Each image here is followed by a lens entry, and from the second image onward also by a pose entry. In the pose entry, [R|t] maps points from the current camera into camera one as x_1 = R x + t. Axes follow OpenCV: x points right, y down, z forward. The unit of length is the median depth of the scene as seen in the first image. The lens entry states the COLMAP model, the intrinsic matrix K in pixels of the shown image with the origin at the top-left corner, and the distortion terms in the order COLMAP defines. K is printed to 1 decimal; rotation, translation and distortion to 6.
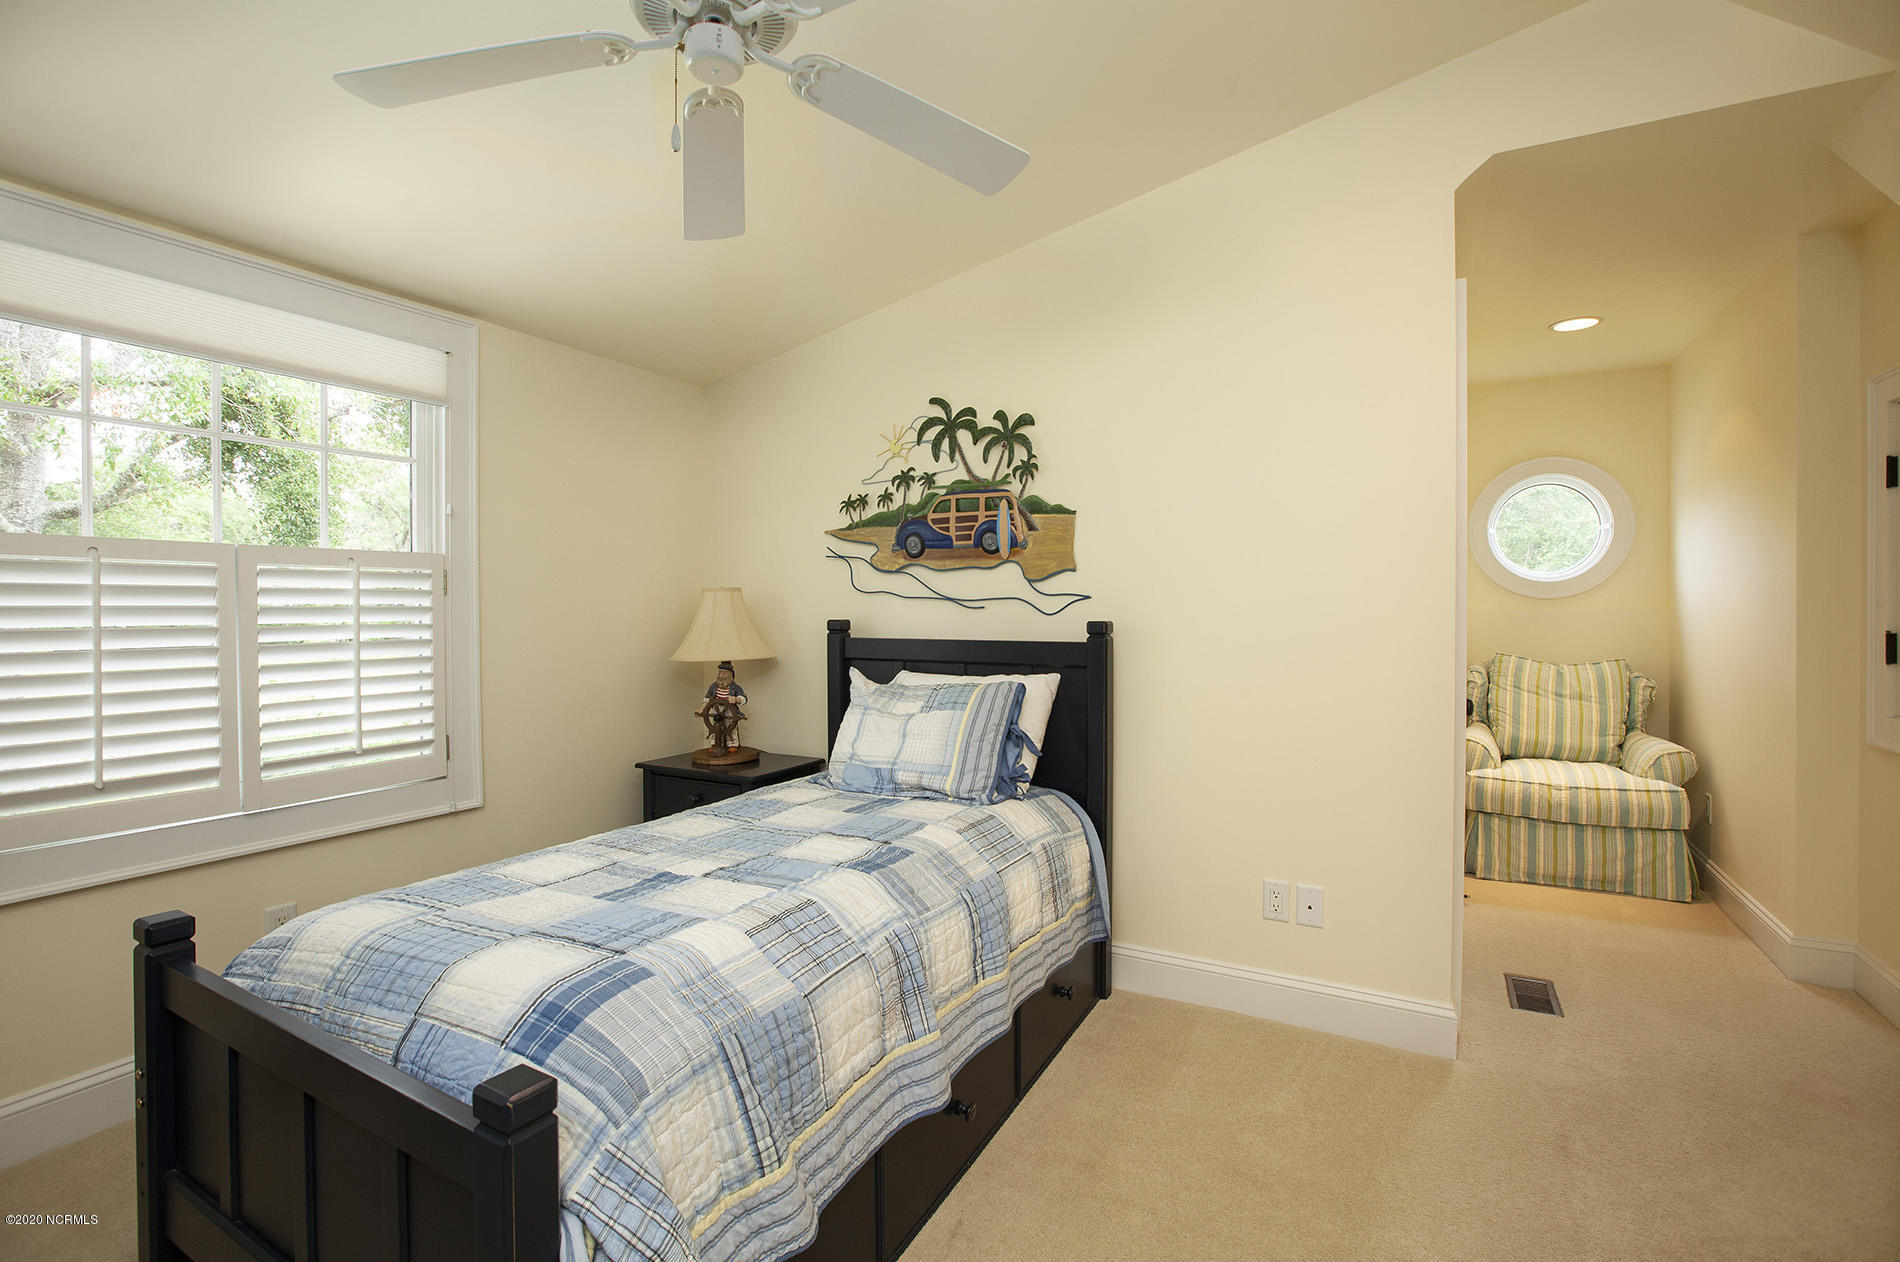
lens RADIAL K [[873.1, 0, 948.1], [0, 873.1, 617.8], [0, 0, 1]] dist [-0.040513, 0.006647]
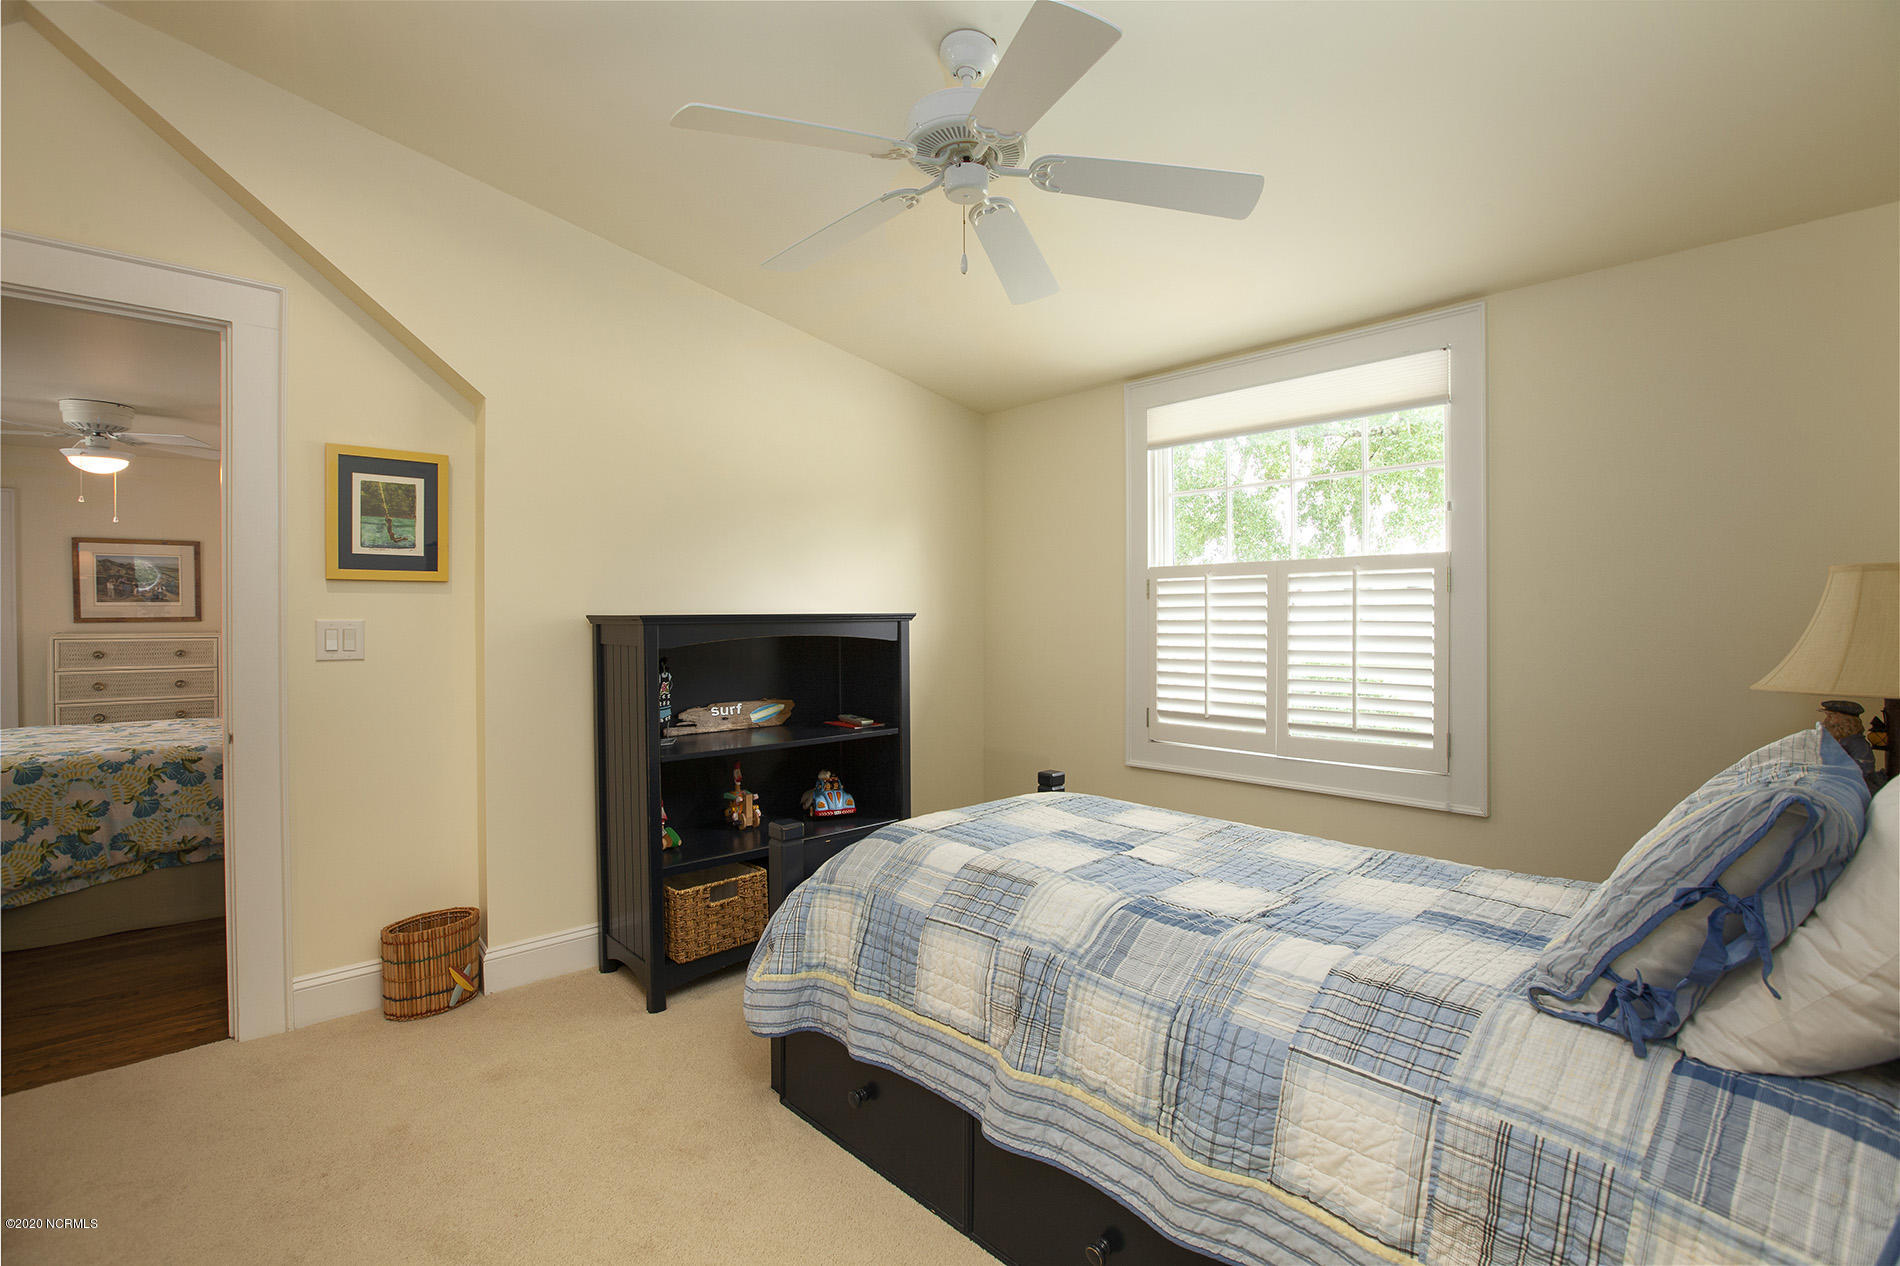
lens RADIAL K [[873.1, 0, 951.8], [0, 873.1, 624.3], [0, 0, 1]] dist [-0.040513, 0.006647]
pose [[-0.306196, 0.017510, -0.951808, 0.598363], [-0.004968, 0.999788, 0.019991, -0.007636], [0.951956, 0.010849, -0.306044, 0.835236]]
